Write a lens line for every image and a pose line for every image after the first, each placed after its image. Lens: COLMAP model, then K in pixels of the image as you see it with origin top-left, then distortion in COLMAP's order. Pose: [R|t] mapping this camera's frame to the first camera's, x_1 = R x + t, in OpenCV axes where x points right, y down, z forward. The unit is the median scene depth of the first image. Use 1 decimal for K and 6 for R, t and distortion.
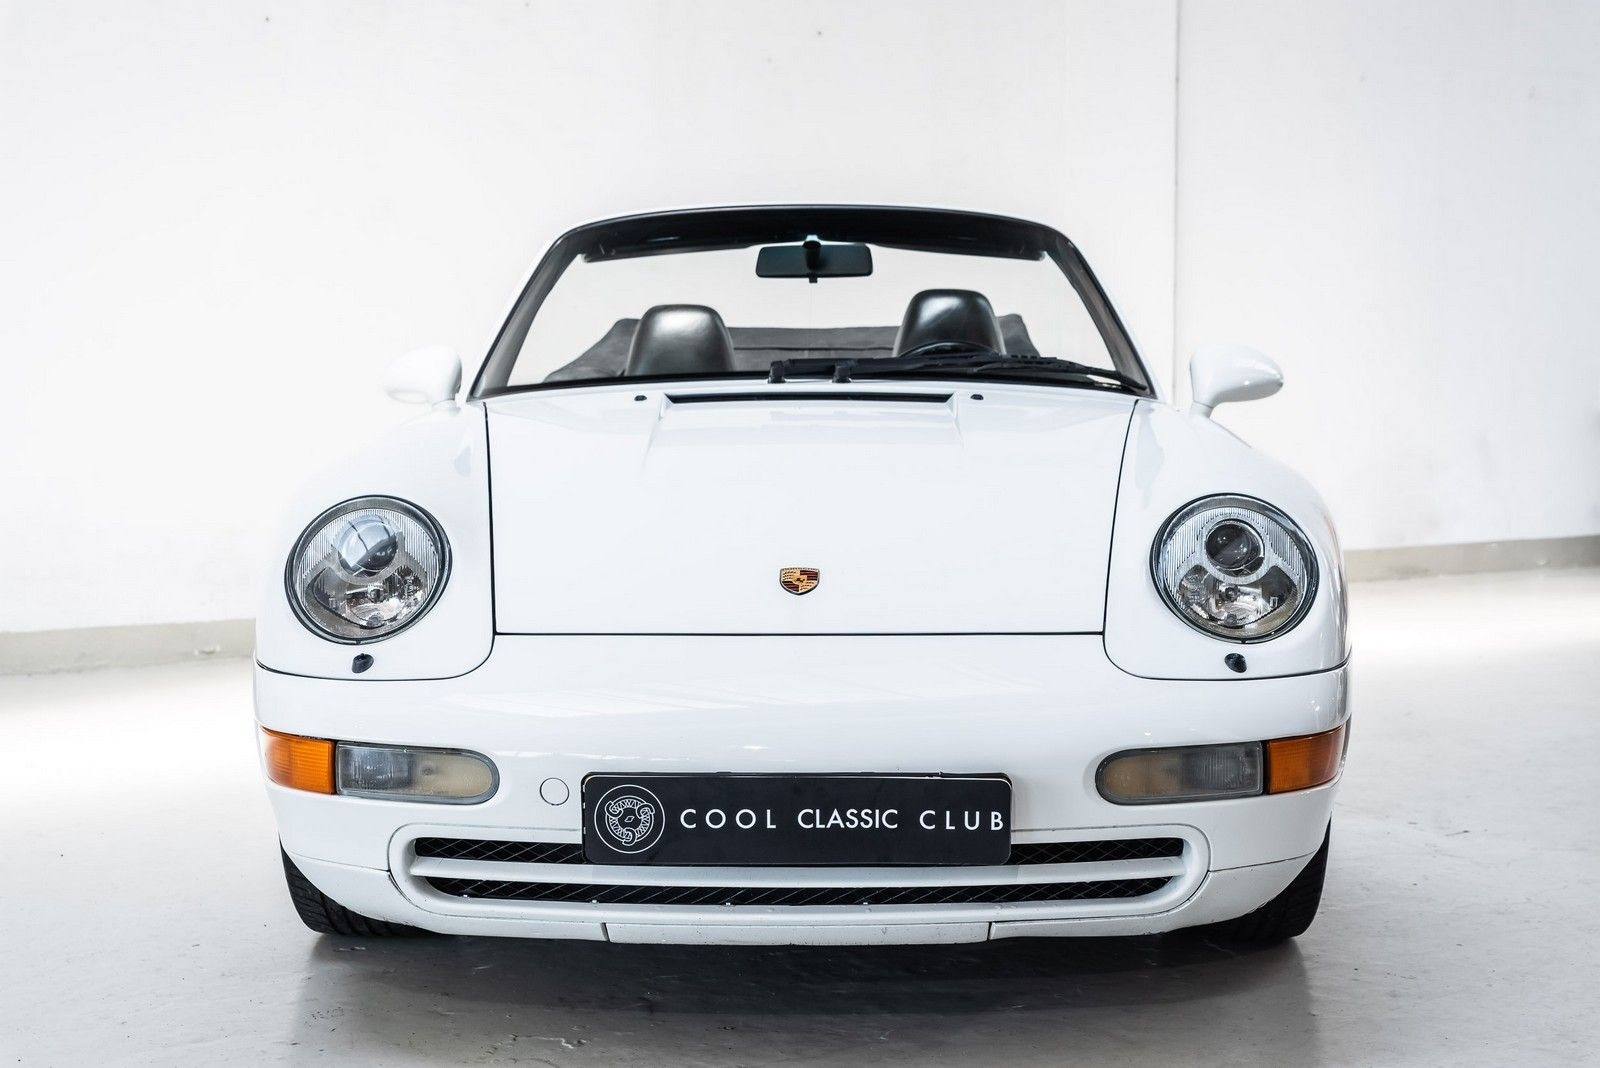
lens RADIAL K [[2318.0, 0, 800.8], [0, 2318.0, 534.4], [0, 0, 1]] dist [0.007978, 0.000000]
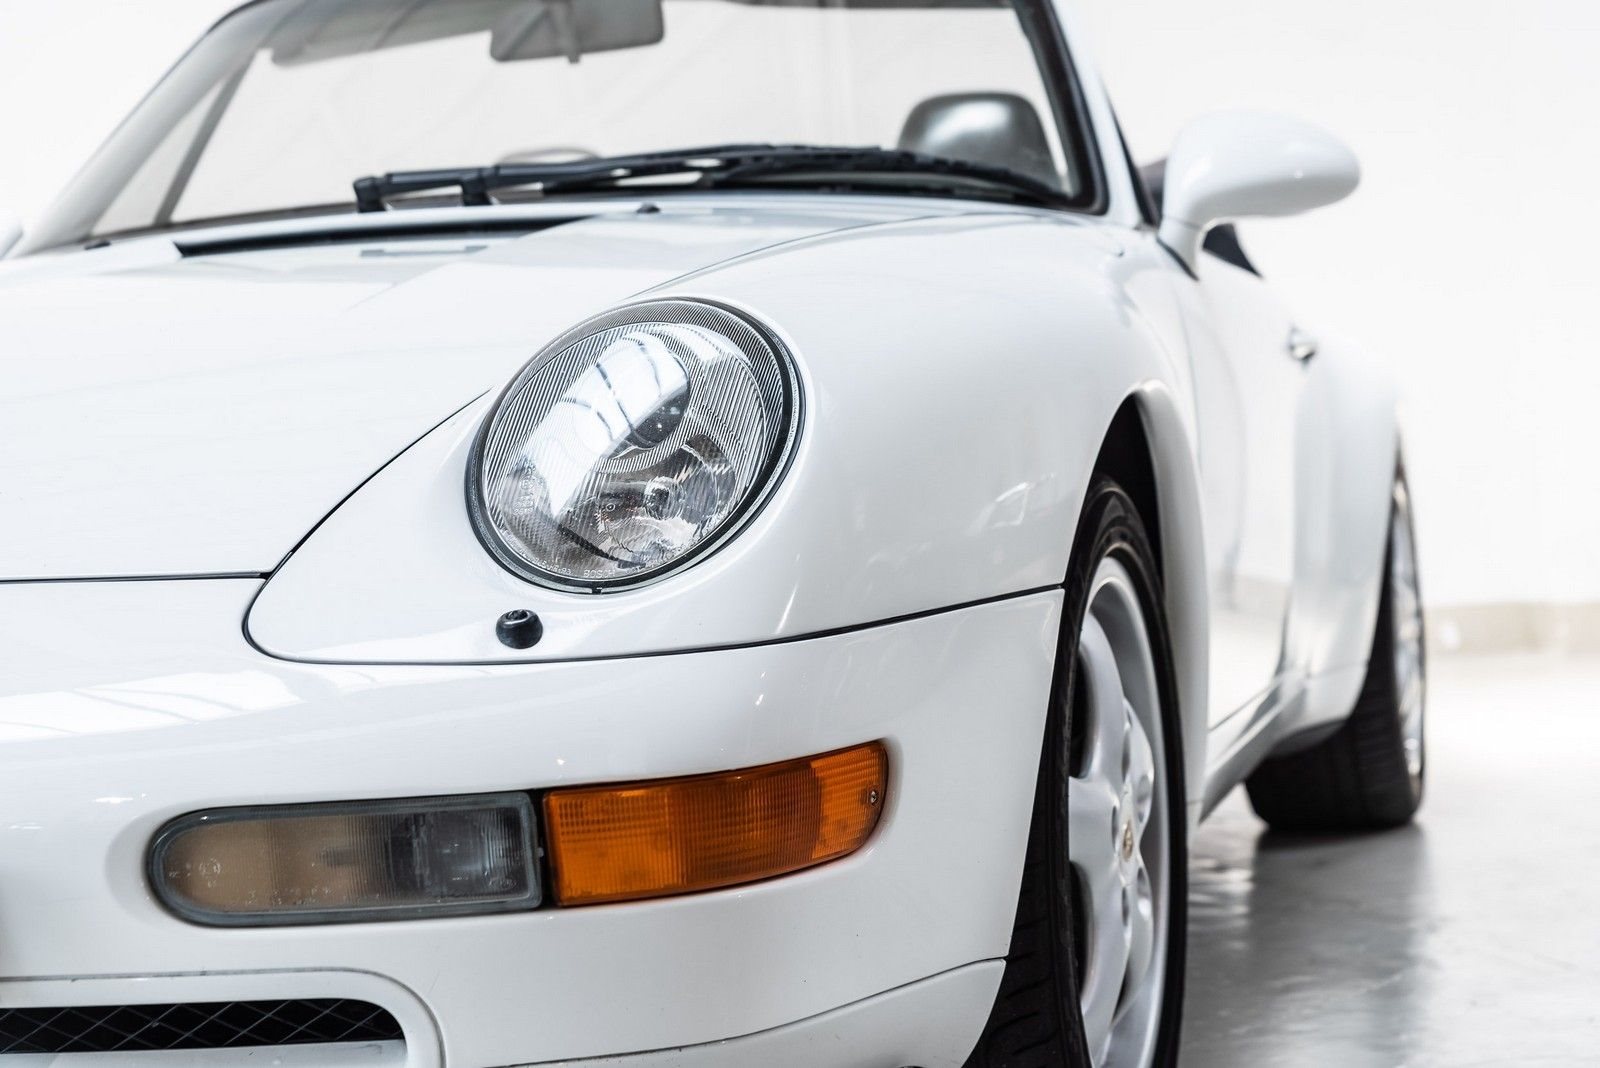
lens RADIAL K [[3103.3, 0, 799.3], [0, 3103.3, 535.1], [0, 0, 1]] dist [0.051737, 0.000000]
pose [[0.953095, -0.030538, -0.301127, 0.409309], [0.019535, 0.999029, -0.039482, 0.058915], [0.302040, 0.031748, 0.952766, 0.392703]]
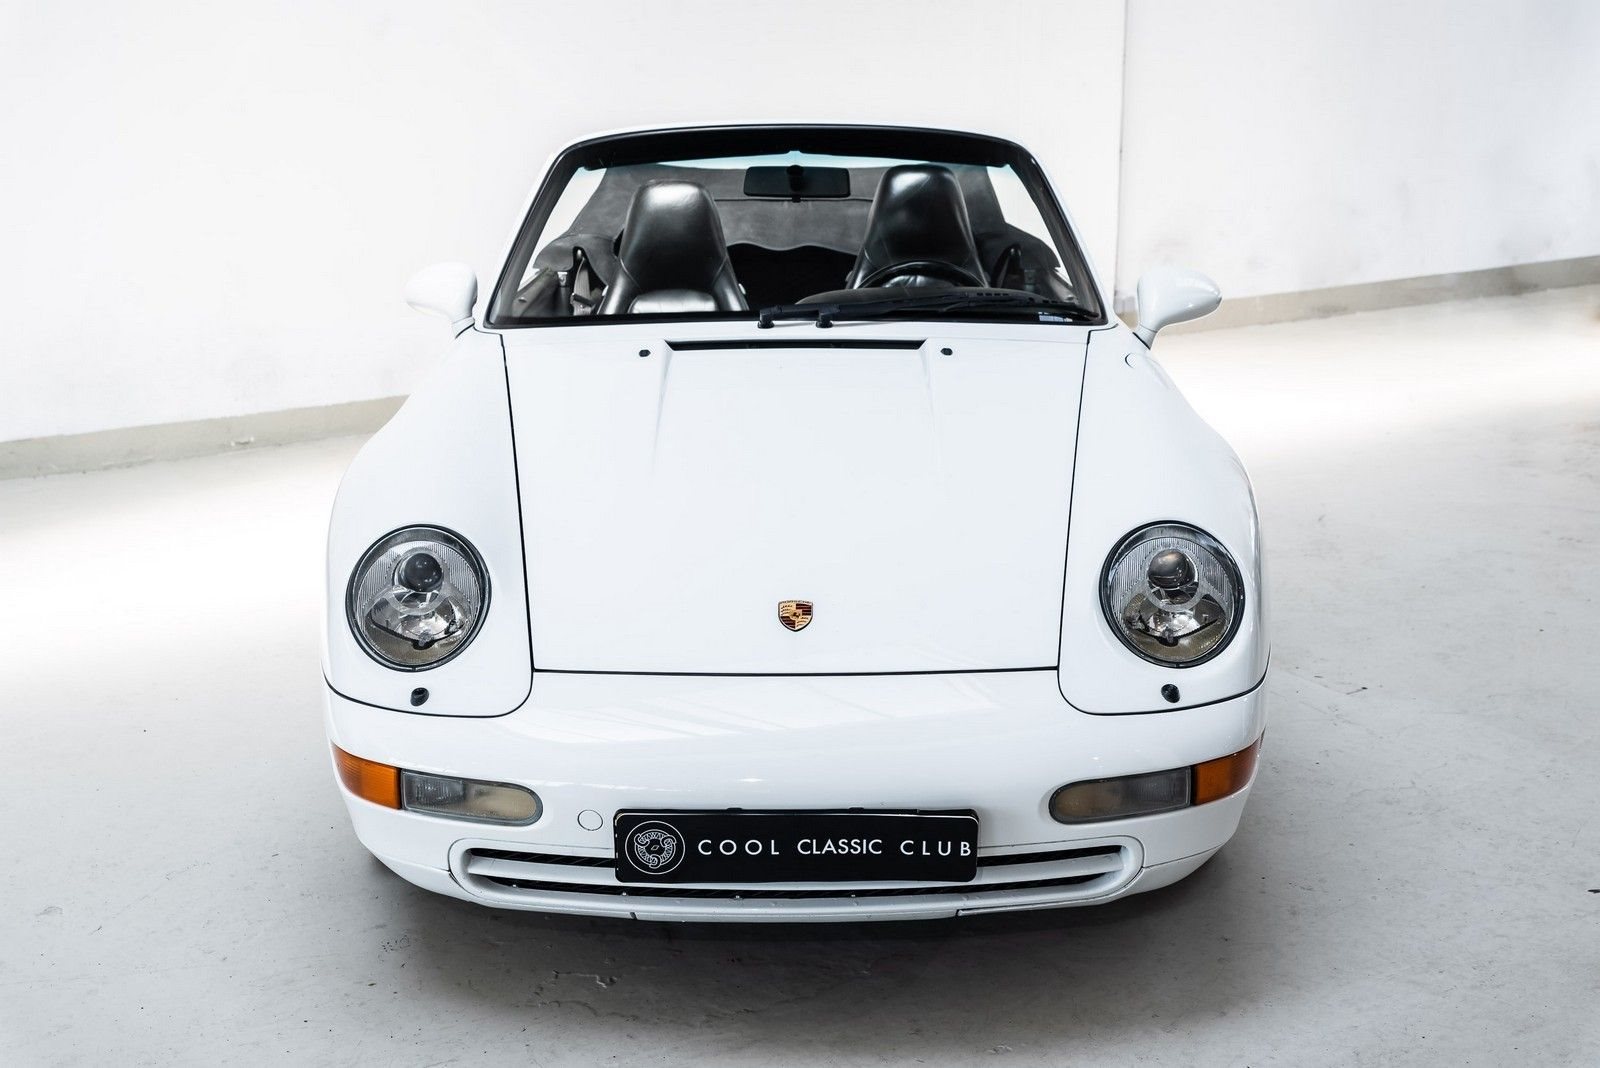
lens RADIAL K [[2157.1, 0, 800.3], [0, 2157.1, 534.6], [0, 0, 1]] dist [0.001810, 0.000000]
pose [[0.999833, -0.006293, 0.017172, -0.015945], [0.002590, 0.978197, 0.207663, -0.234910], [-0.018105, -0.207584, 0.978050, -0.038809]]
